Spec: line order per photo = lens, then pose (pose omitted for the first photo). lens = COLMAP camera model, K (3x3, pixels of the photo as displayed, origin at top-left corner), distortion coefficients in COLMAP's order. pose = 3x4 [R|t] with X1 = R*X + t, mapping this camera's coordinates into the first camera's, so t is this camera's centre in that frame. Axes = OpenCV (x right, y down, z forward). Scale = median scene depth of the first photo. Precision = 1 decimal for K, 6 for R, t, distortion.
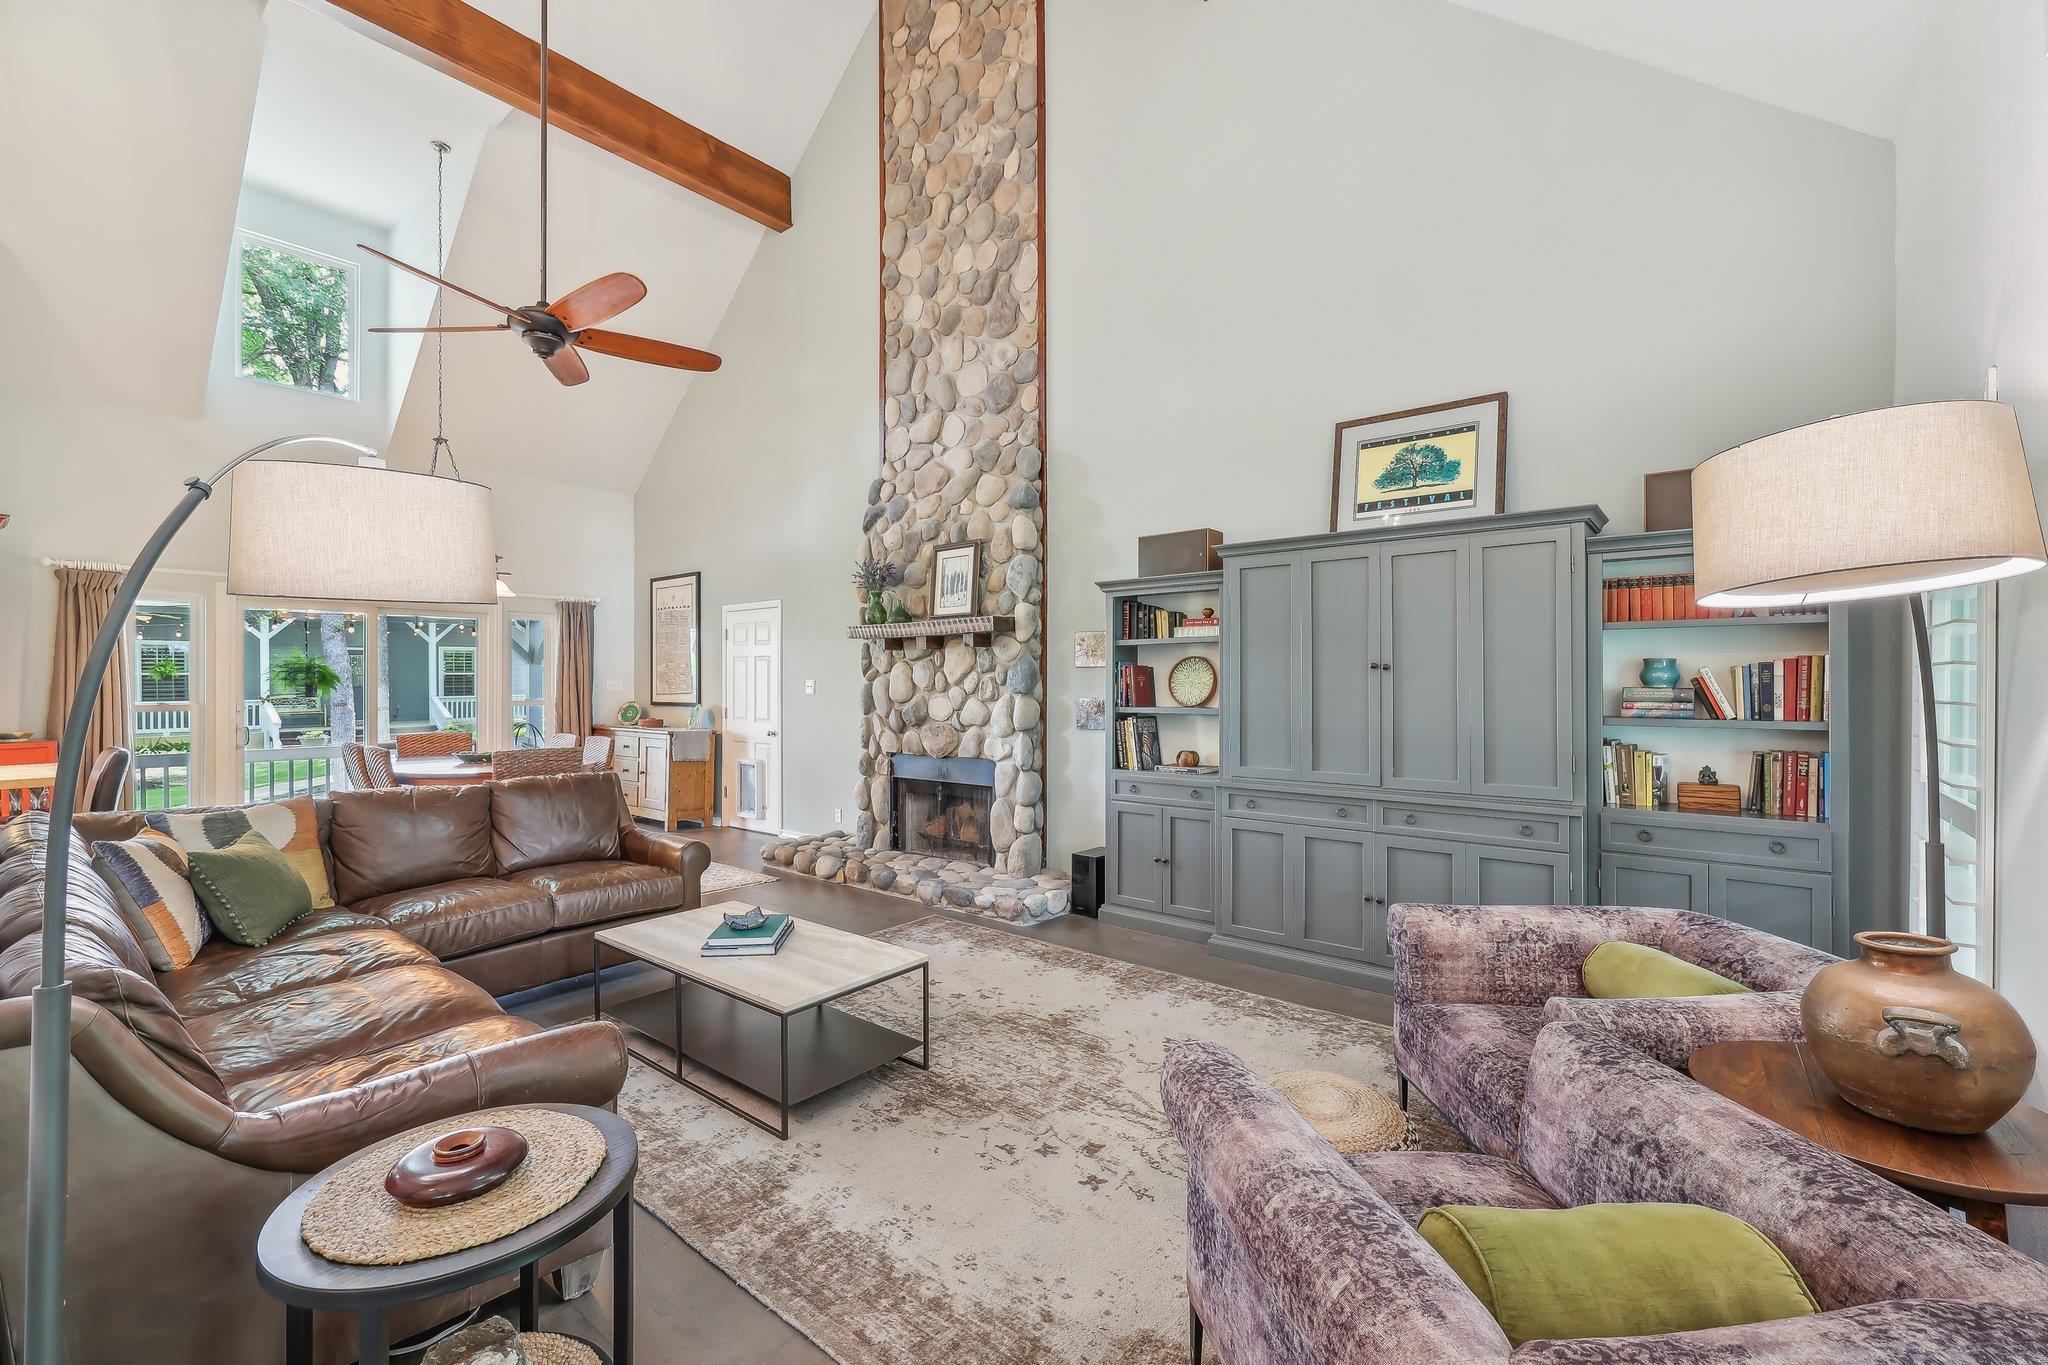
lens RADIAL K [[872.6, 0, 998.0], [0, 872.6, 672.2], [0, 0, 1]] dist [0.000882, 0.000168]
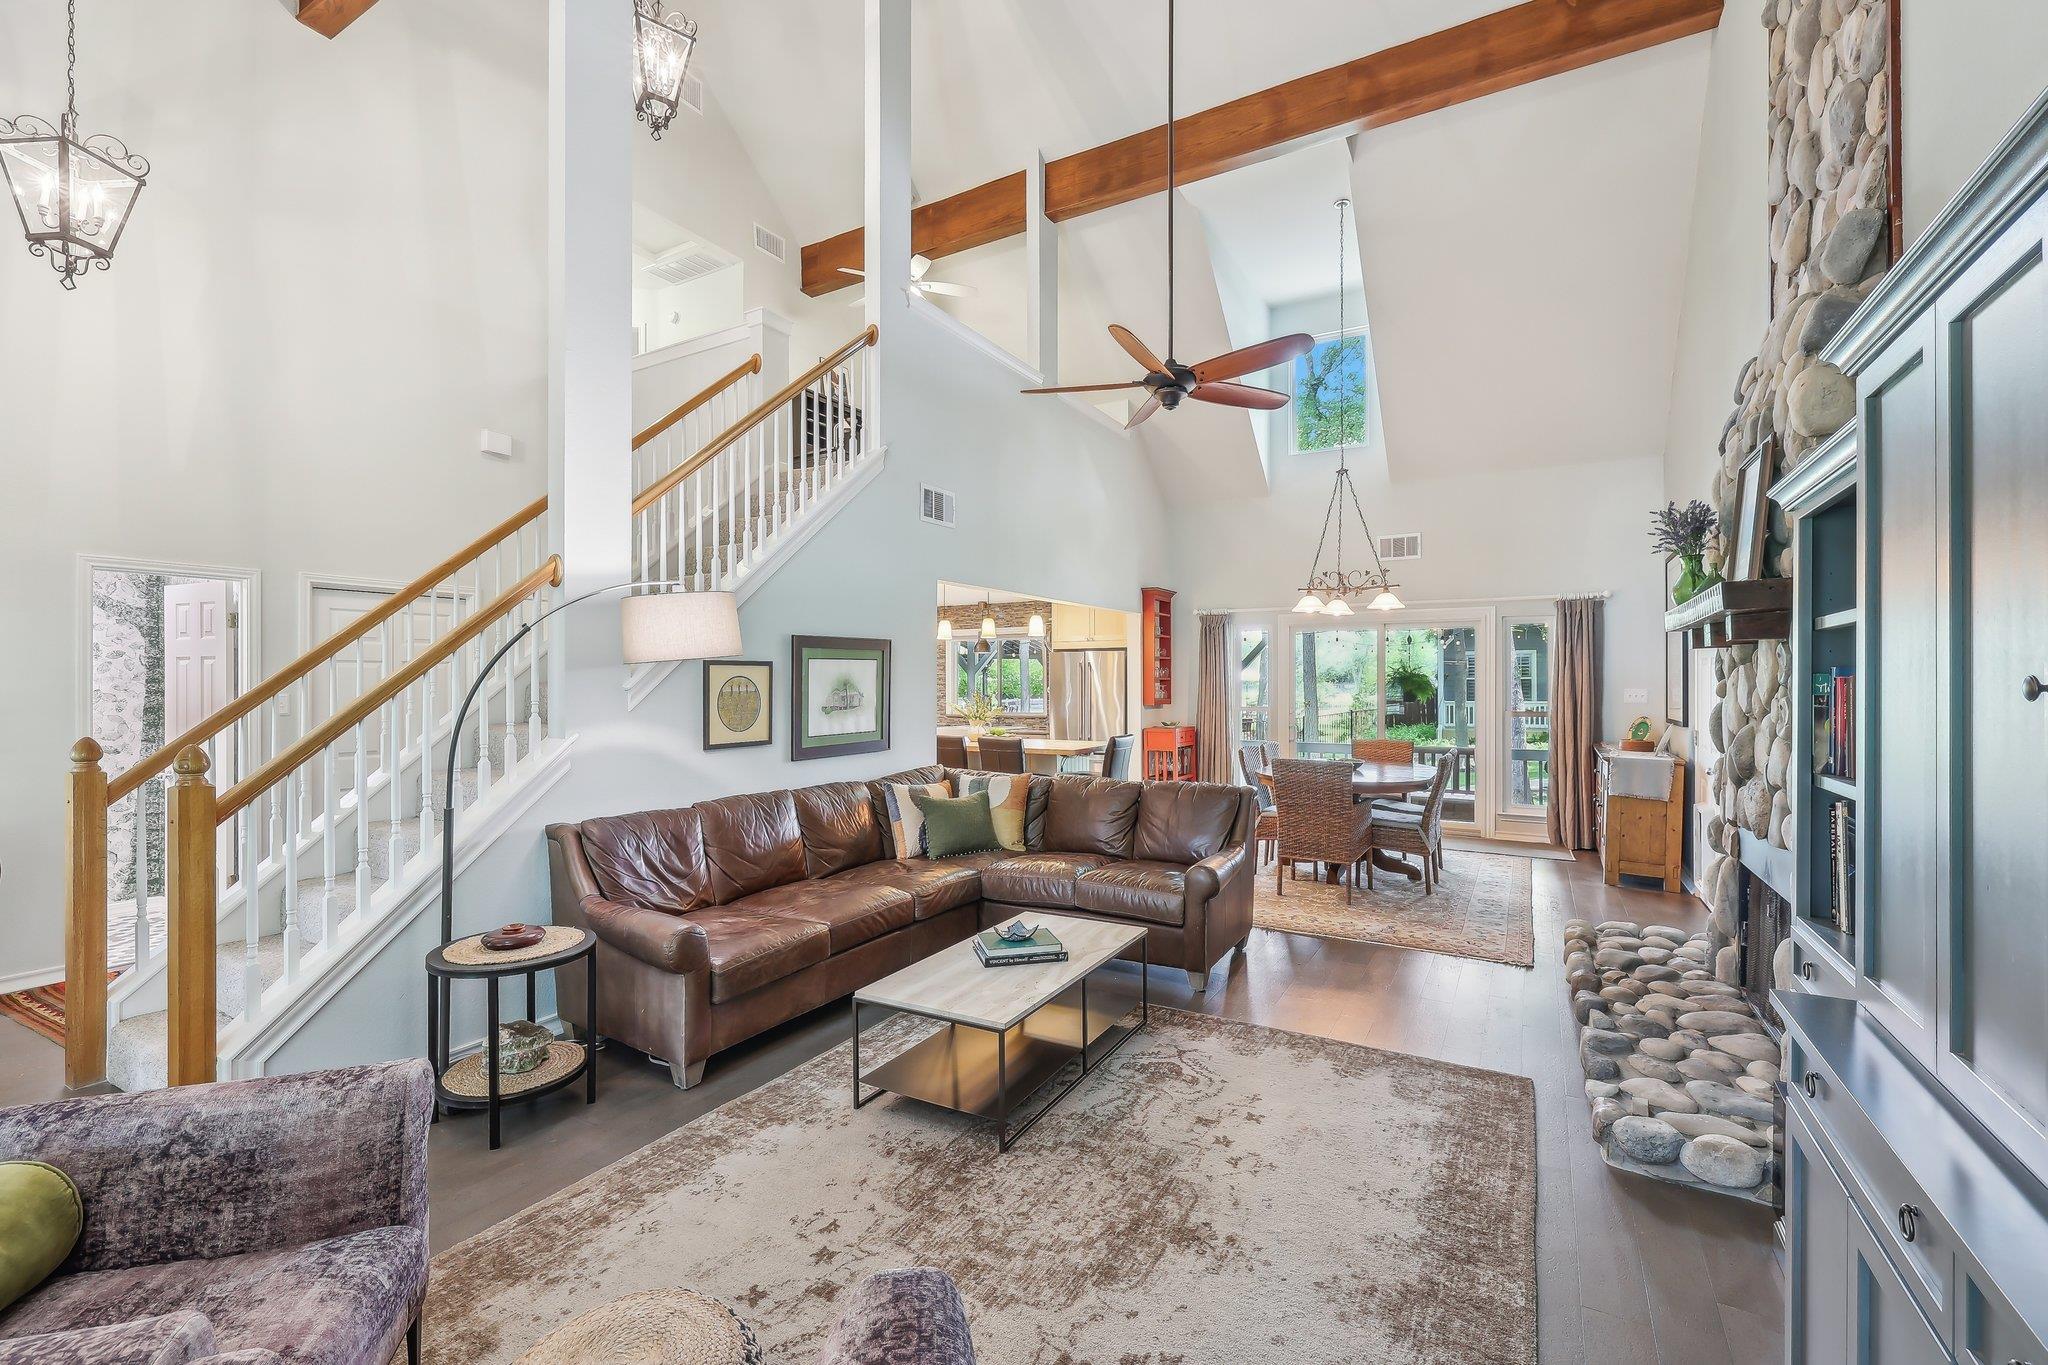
lens RADIAL K [[872.6, 0, 1018.4], [0, 872.6, 680.1], [0, 0, 1]] dist [0.000882, 0.000168]
pose [[0.176264, -0.001705, -0.984341, 0.412933], [0.013589, 0.999907, 0.000701, -0.012436], [0.984249, -0.013500, 0.176271, 0.451726]]
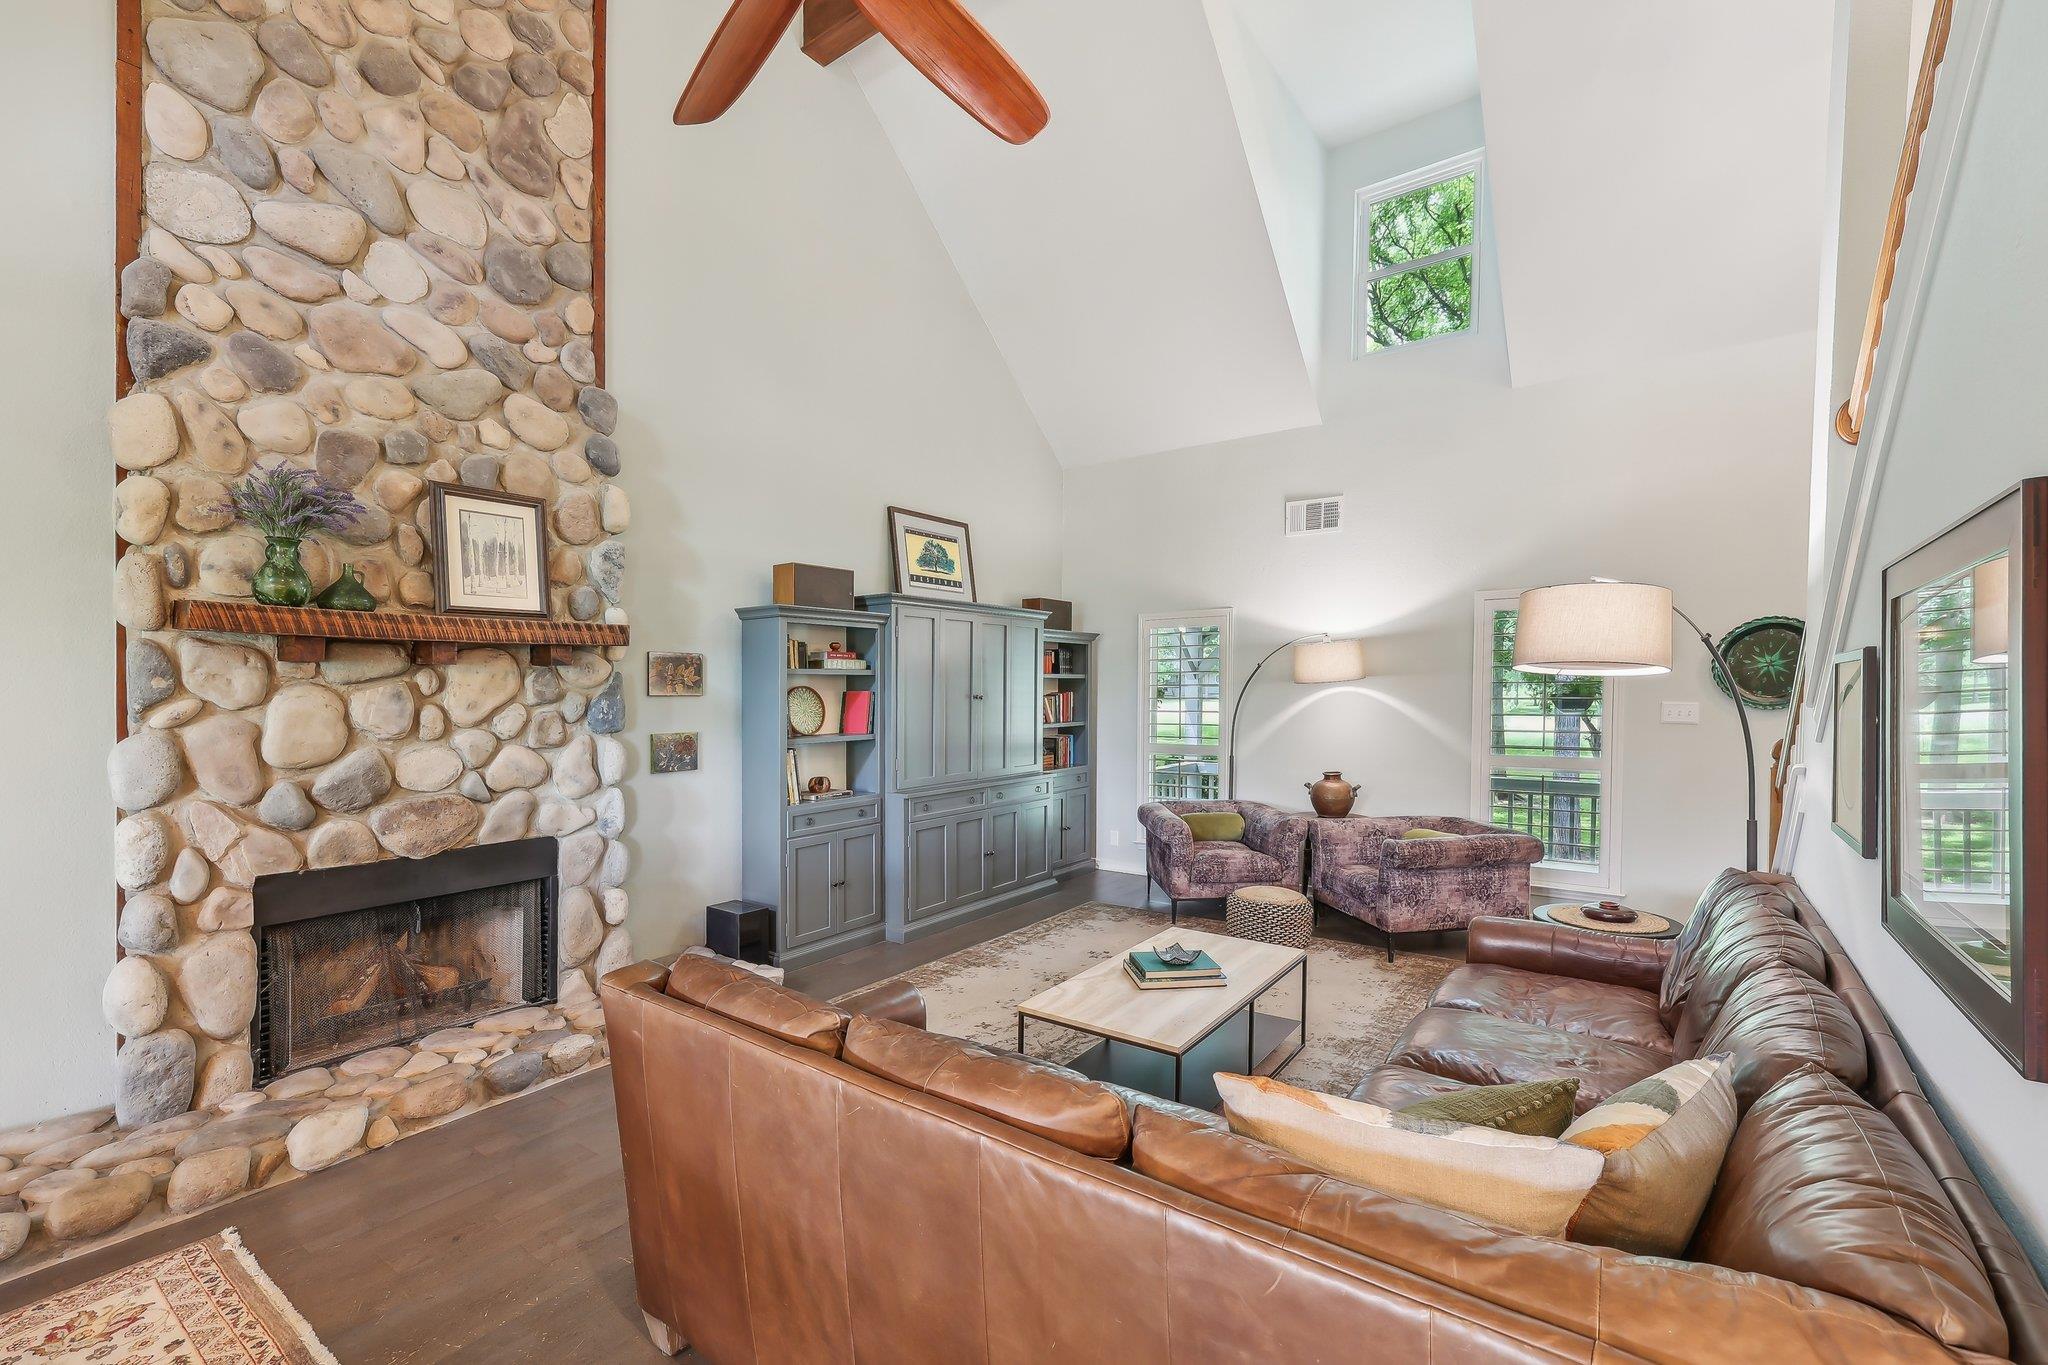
lens RADIAL K [[872.6, 0, 1034.3], [0, 872.6, 688.4], [0, 0, 1]] dist [0.000882, 0.000168]
pose [[-0.085606, -0.004683, 0.996318, -0.696955], [-0.012521, 0.999915, 0.003624, -0.018647], [-0.996250, -0.012165, -0.085658, 0.686920]]
